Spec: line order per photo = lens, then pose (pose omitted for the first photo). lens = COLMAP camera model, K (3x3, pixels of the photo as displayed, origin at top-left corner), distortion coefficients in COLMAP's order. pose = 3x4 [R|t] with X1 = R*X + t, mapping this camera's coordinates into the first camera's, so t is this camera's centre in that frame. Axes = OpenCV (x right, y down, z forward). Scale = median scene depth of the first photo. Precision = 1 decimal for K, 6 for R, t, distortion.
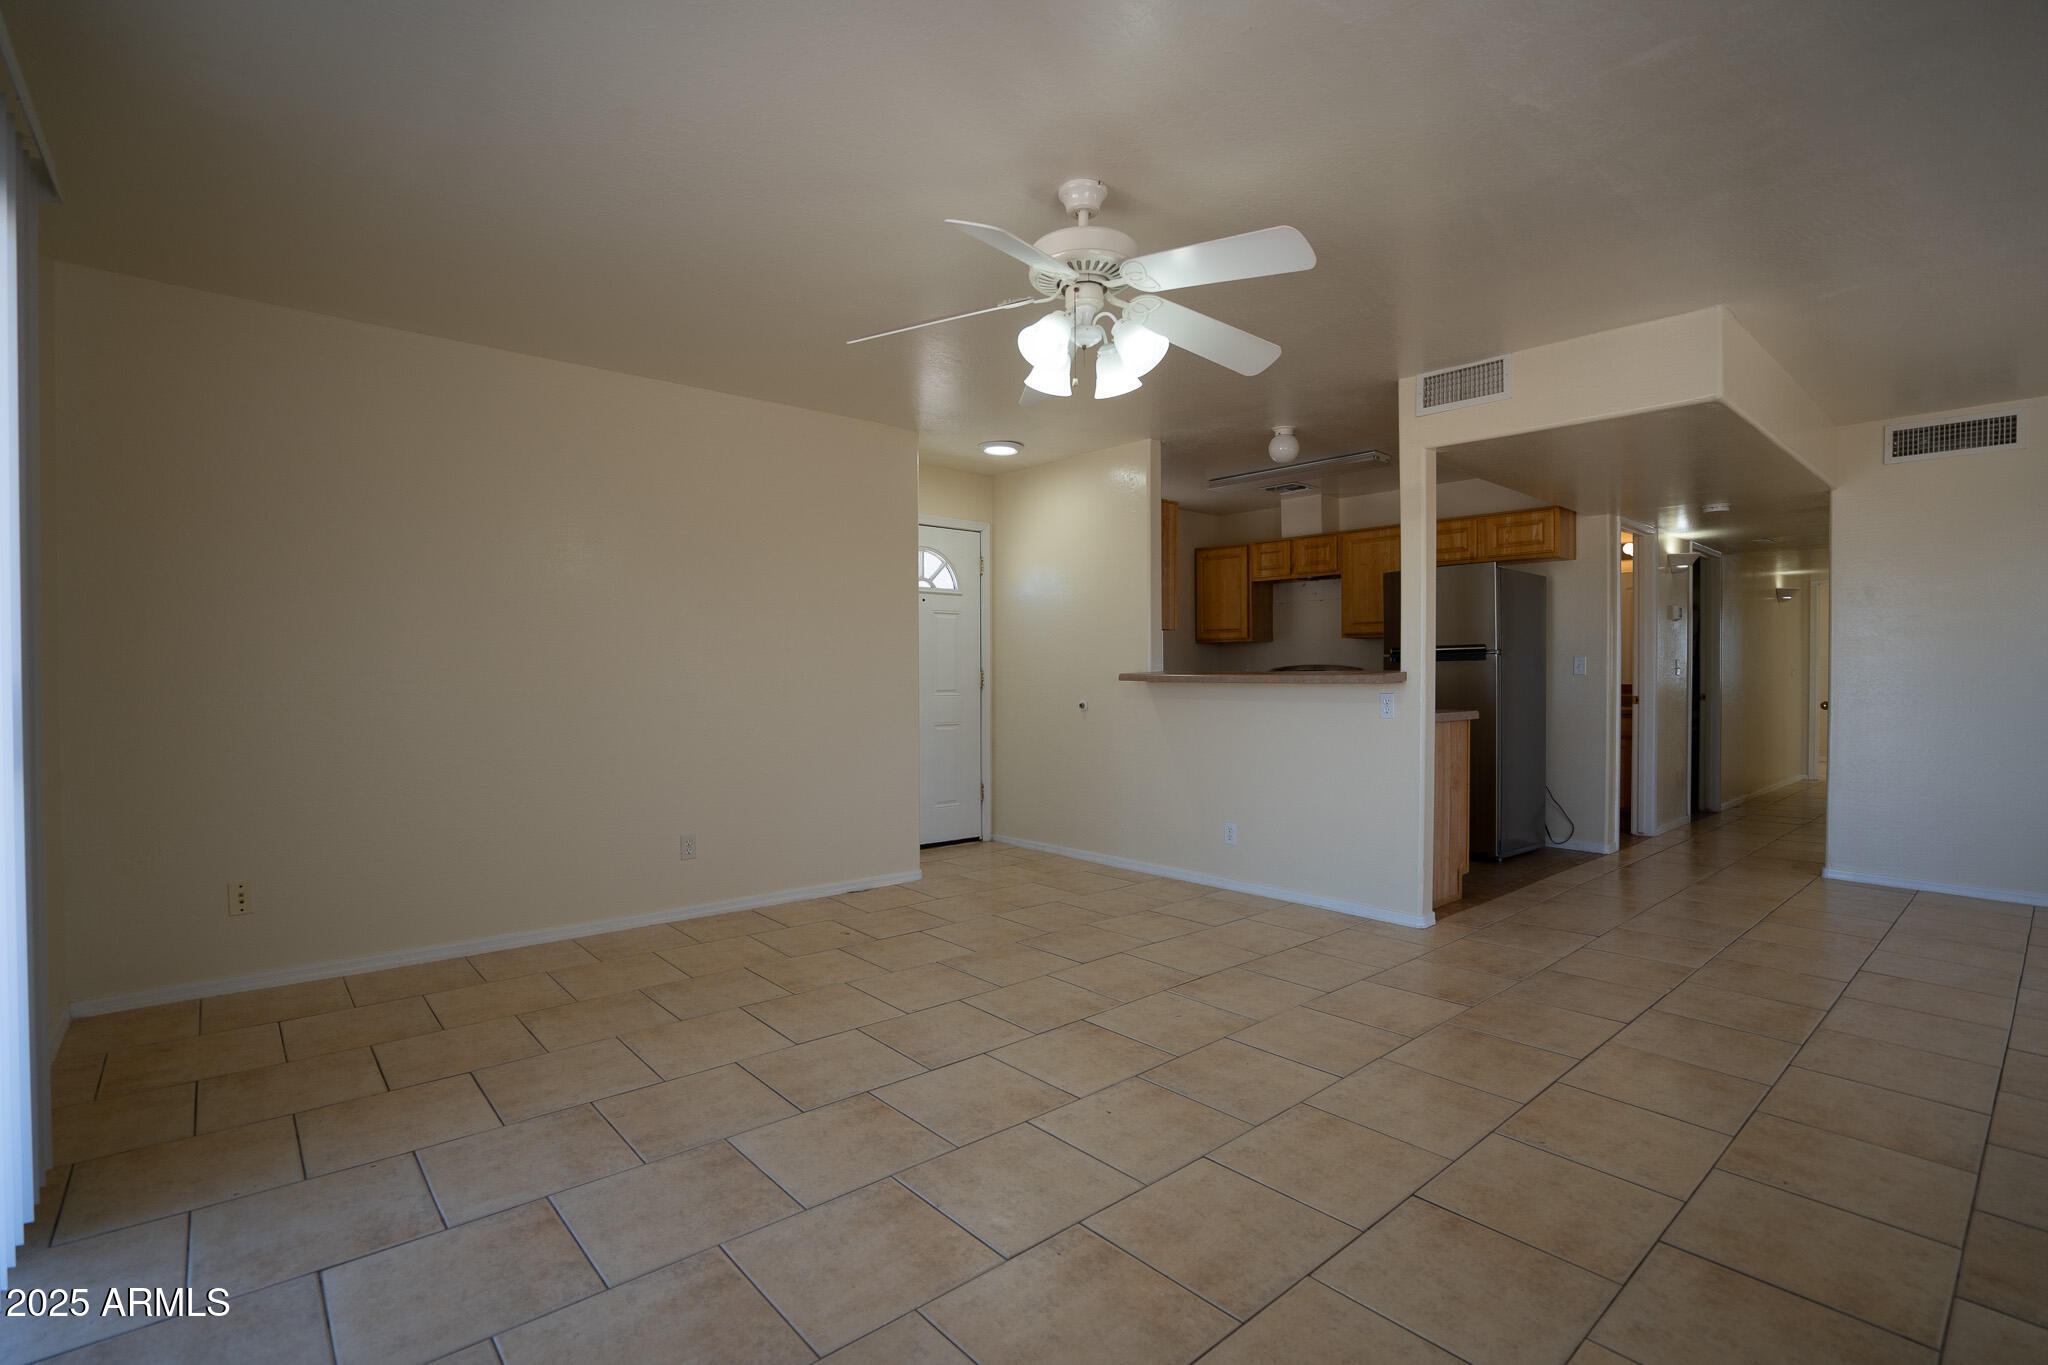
lens RADIAL K [[943.9, 0, 1015.4], [0, 943.9, 683.2], [0, 0, 1]] dist [-0.053023, 0.020731]
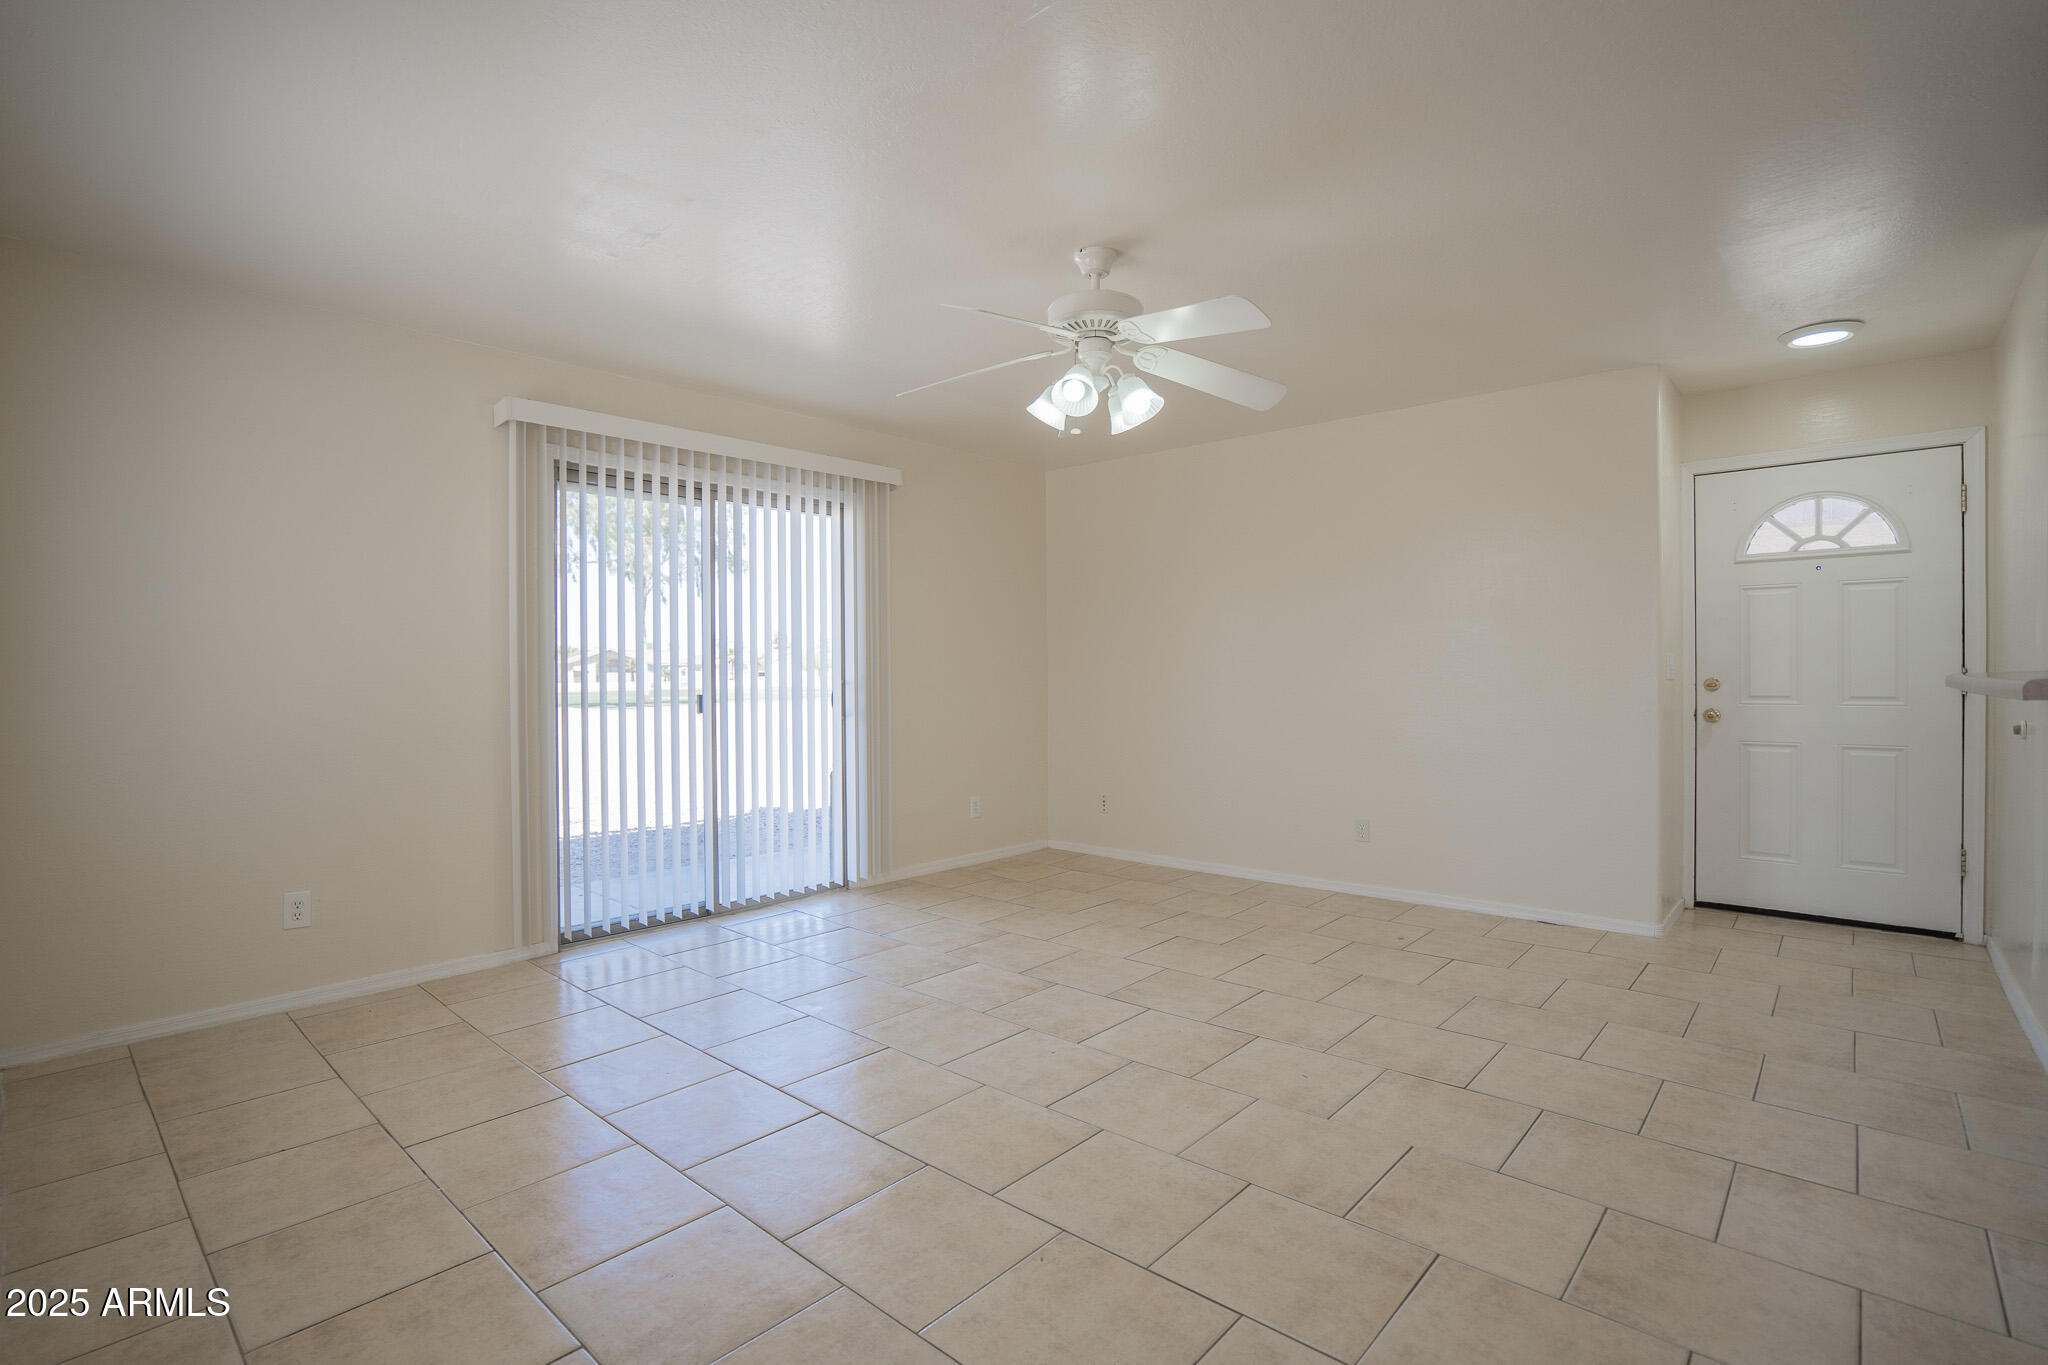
lens RADIAL K [[943.9, 0, 1015.4], [0, 943.9, 683.2], [0, 0, 1]] dist [-0.053023, 0.020731]
pose [[0.127487, 0.007507, -0.991812, 0.877104], [-0.000035, 0.999971, 0.007565, -0.013180], [0.991840, -0.000929, 0.127483, 0.552489]]
